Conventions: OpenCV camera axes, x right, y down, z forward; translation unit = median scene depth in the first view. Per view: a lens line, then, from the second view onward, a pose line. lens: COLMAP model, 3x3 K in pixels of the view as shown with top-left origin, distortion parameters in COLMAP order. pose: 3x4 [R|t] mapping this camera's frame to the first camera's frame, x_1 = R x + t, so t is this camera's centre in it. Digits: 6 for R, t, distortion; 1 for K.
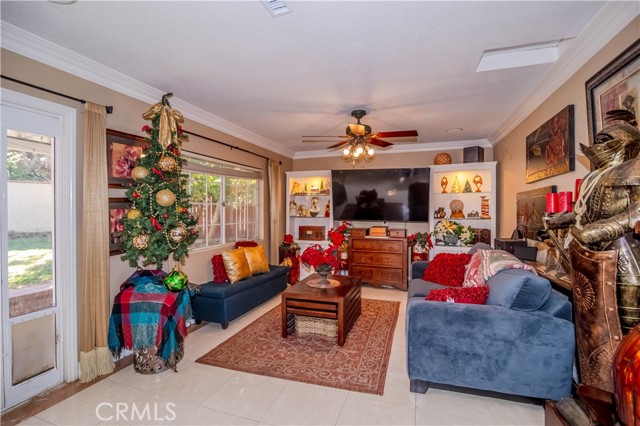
lens RADIAL K [[297.5, 0, 320.0], [0, 297.5, 213.0], [0, 0, 1]] dist [-0.002446, -0.000344]
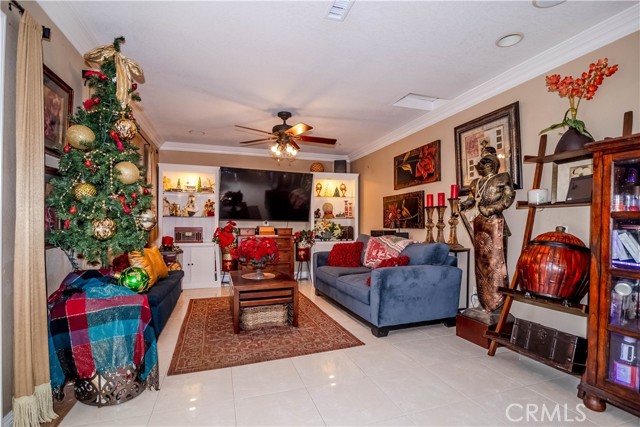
lens RADIAL K [[306.9, 0, 320.4], [0, 306.9, 223.9], [0, 0, 1]] dist [-0.002508, -0.000873]
pose [[0.791467, 0.000253, 0.611212, -0.427157], [0.003107, 0.999985, -0.004436, 0.061077], [-0.611204, 0.005410, 0.791454, 0.046756]]
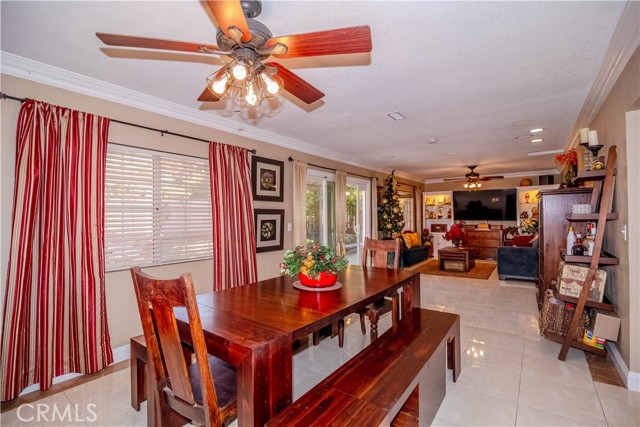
lens RADIAL K [[302.8, 0, 320.0], [0, 302.8, 213.5], [0, 0, 1]] dist [0.000566, -0.000027]
pose [[0.957370, -0.014291, -0.288511, -0.269697], [0.008905, 0.999761, -0.019971, 0.019913], [0.288728, 0.016550, 0.957268, -1.265602]]
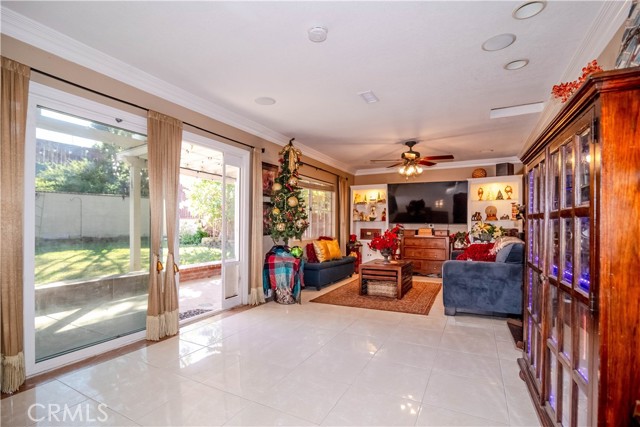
lens RADIAL K [[306.9, 0, 320.4], [0, 306.9, 223.9], [0, 0, 1]] dist [-0.002508, -0.000873]
pose [[0.990229, 0.001205, -0.139446, -0.087463], [-0.003497, 0.999863, -0.016188, 0.070887], [0.139407, 0.016518, 0.990097, -0.478575]]
